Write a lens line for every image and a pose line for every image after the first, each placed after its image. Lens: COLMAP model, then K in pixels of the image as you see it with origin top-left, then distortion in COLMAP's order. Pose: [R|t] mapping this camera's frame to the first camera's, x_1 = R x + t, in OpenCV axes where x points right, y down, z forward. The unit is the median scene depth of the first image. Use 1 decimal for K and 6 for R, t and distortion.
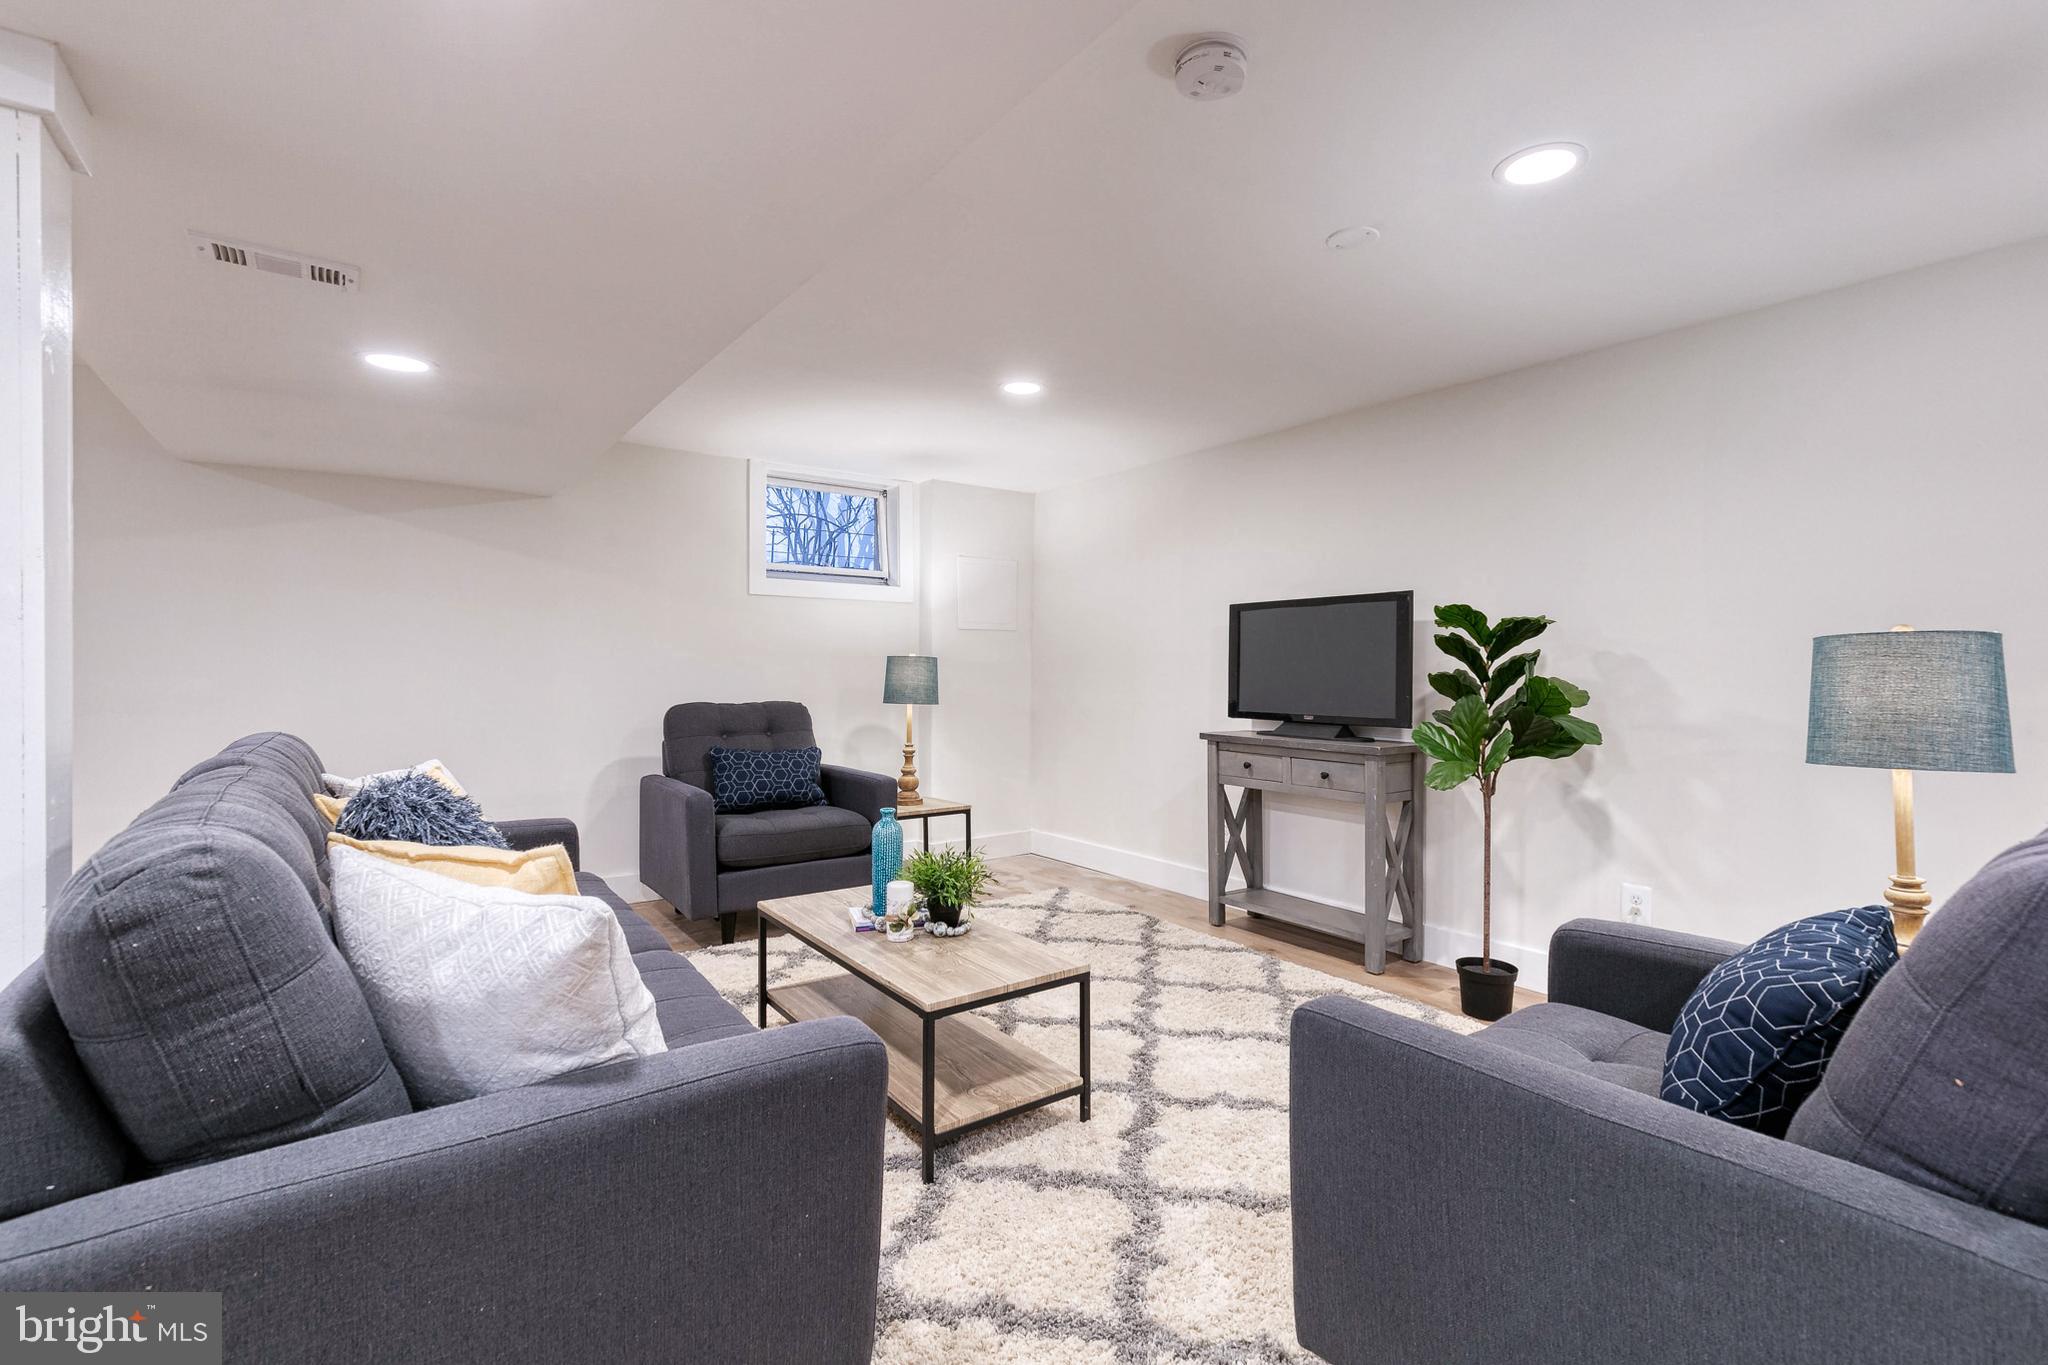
lens RADIAL K [[923.2, 0, 1024.0], [0, 923.2, 682.5], [0, 0, 1]] dist [0.014518, 0.000060]
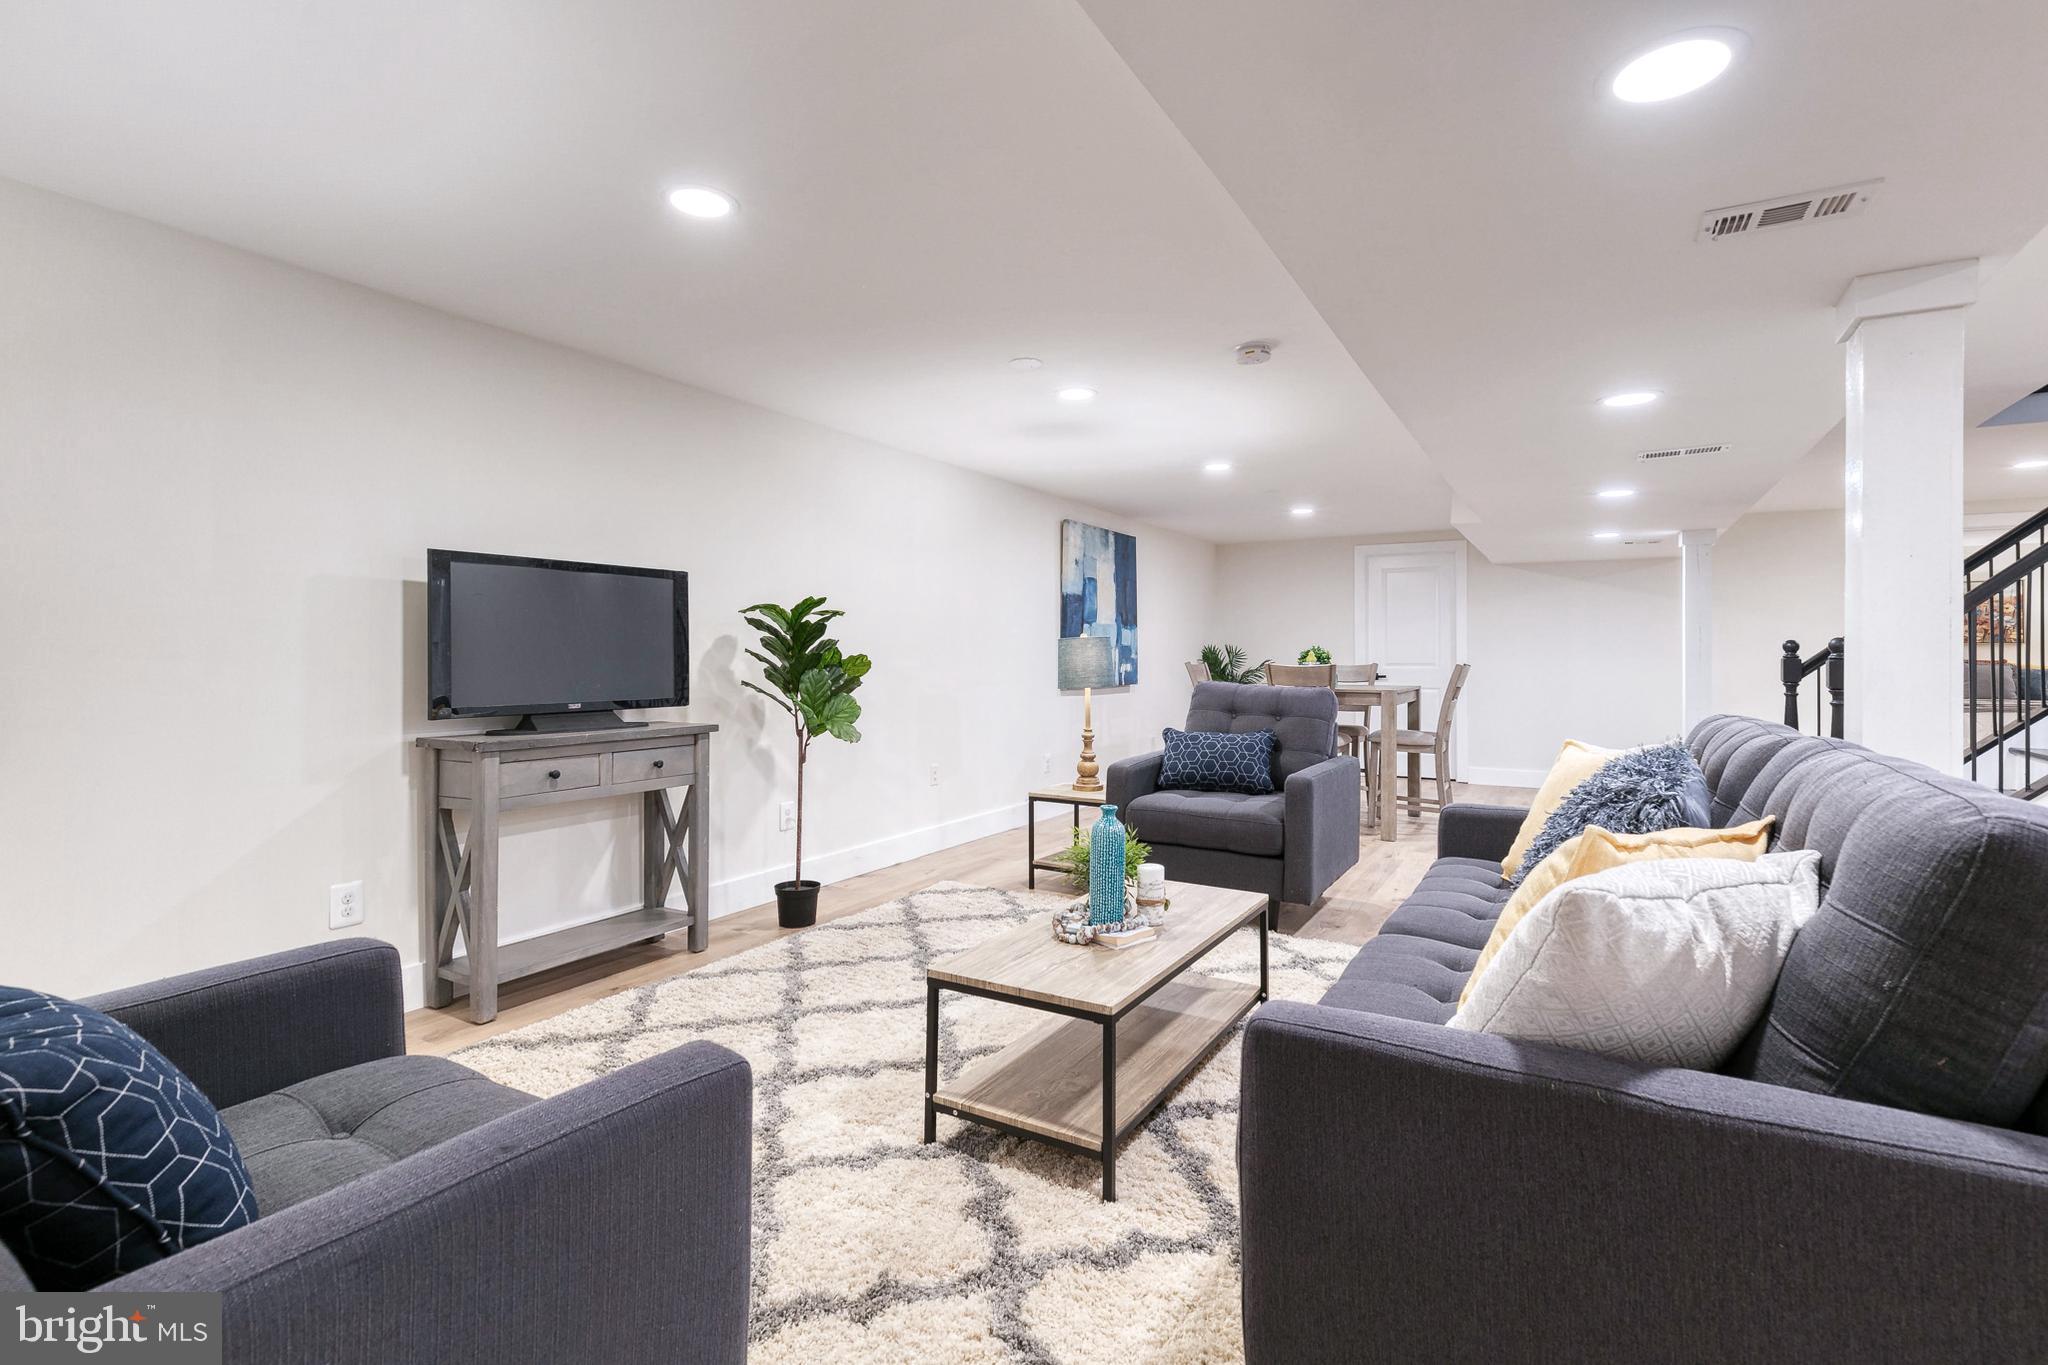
lens RADIAL K [[936.4, 0, 1047.0], [0, 936.4, 643.6], [0, 0, 1]] dist [0.049658, -0.000018]
pose [[-0.409668, 0.011995, 0.912156, -0.588288], [0.011633, 0.999901, -0.007924, -0.005603], [-0.912161, 0.007365, -0.409767, 0.881993]]
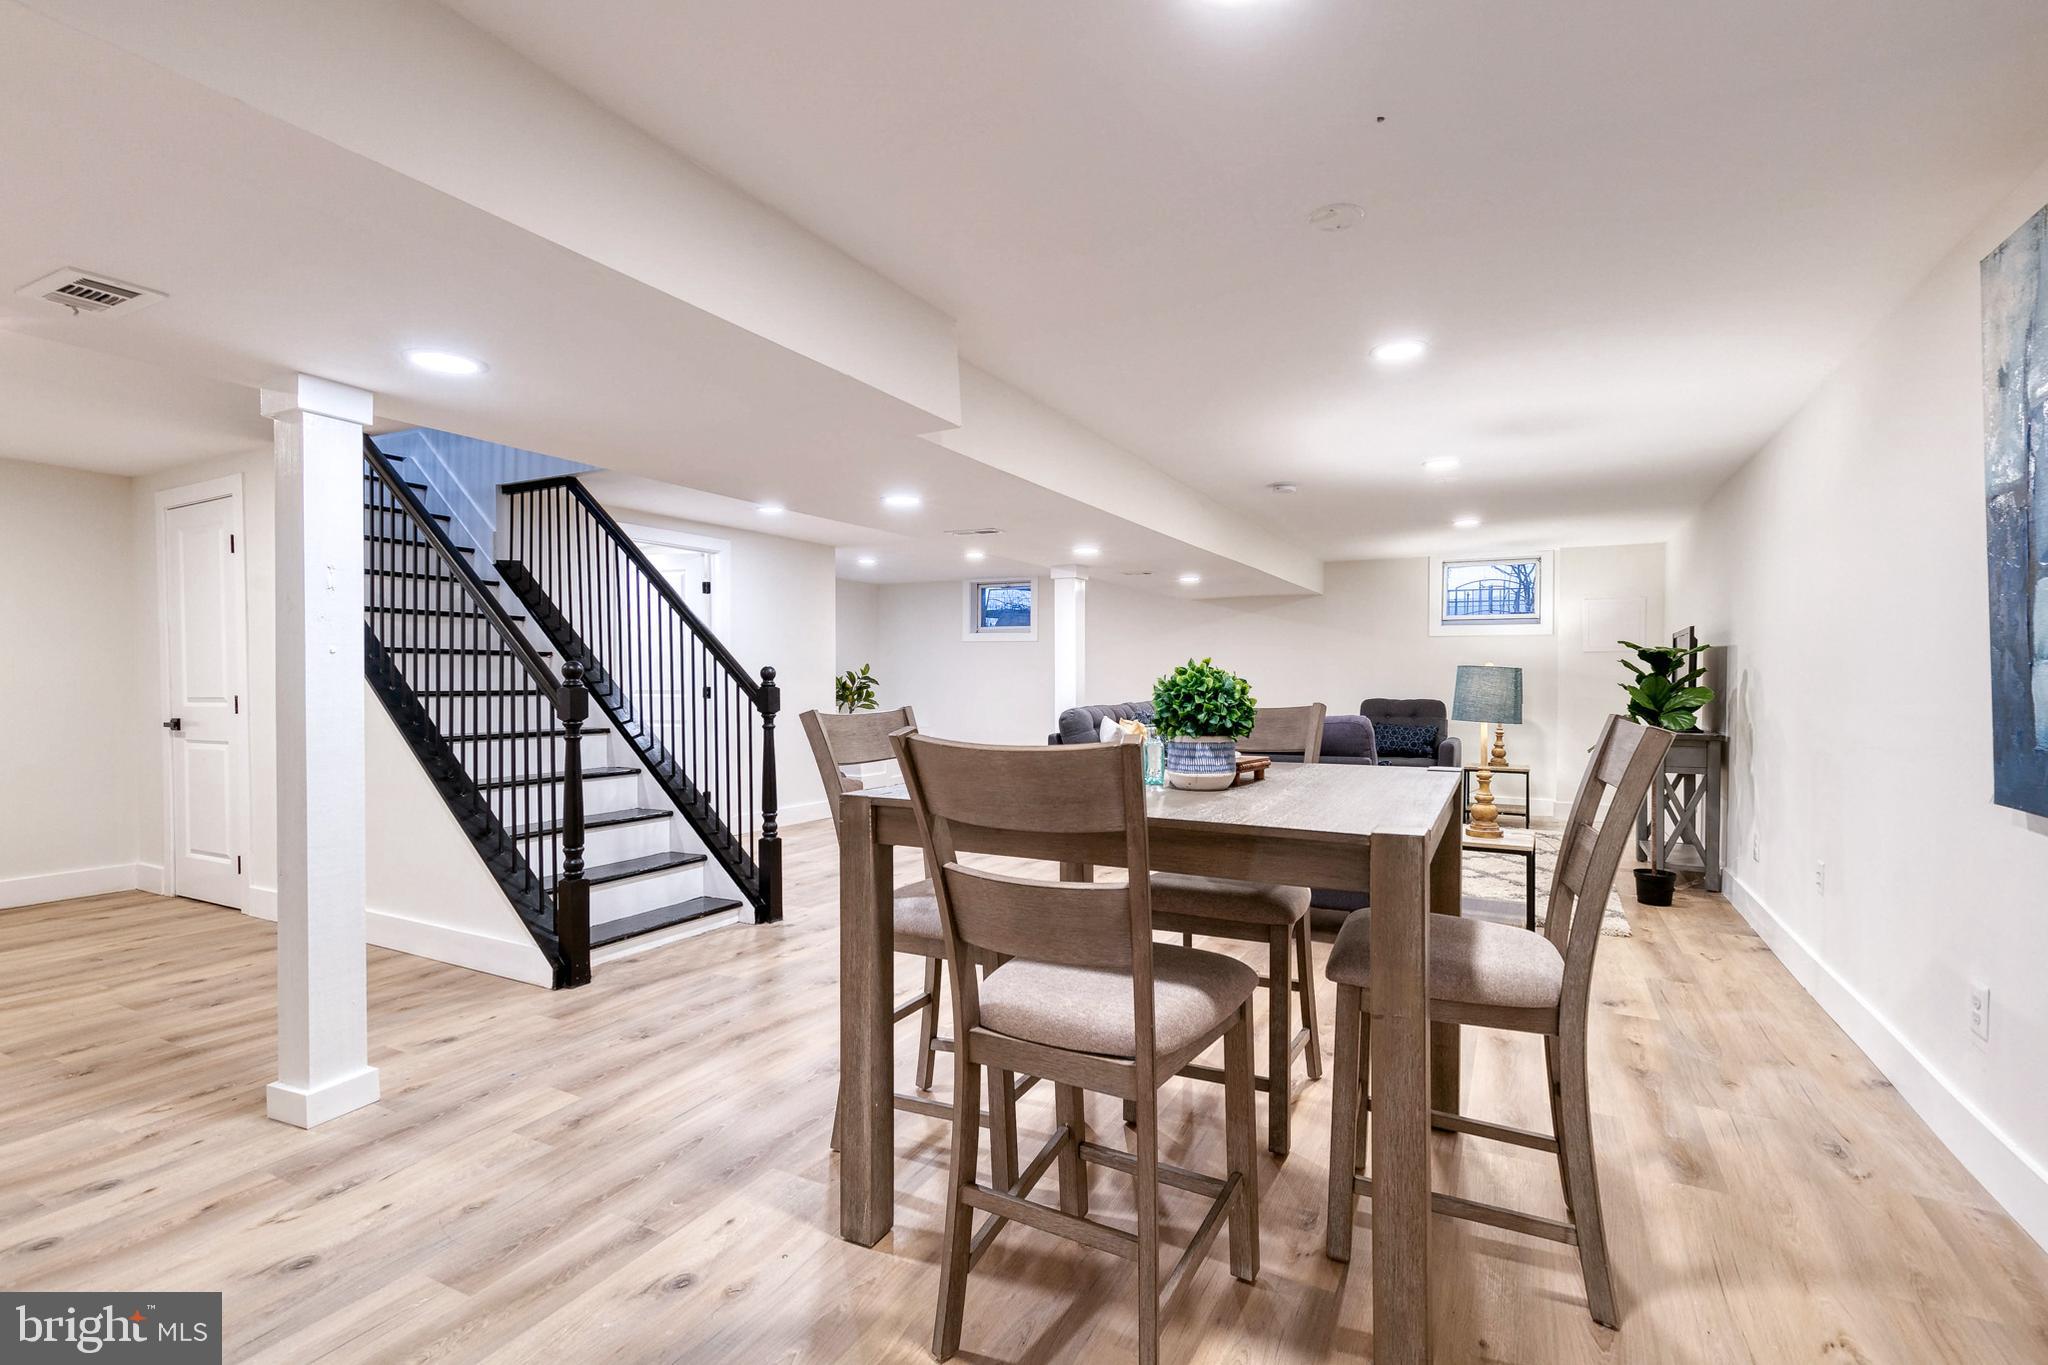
lens RADIAL K [[942.7, 0, 1034.7], [0, 942.7, 683.7], [0, 0, 1]] dist [0.008611, -0.001341]
pose [[0.443229, 0.006254, -0.896386, 1.070499], [-0.015648, 0.999877, -0.000761, 0.005266], [0.896272, 0.014364, 0.443273, -0.475967]]
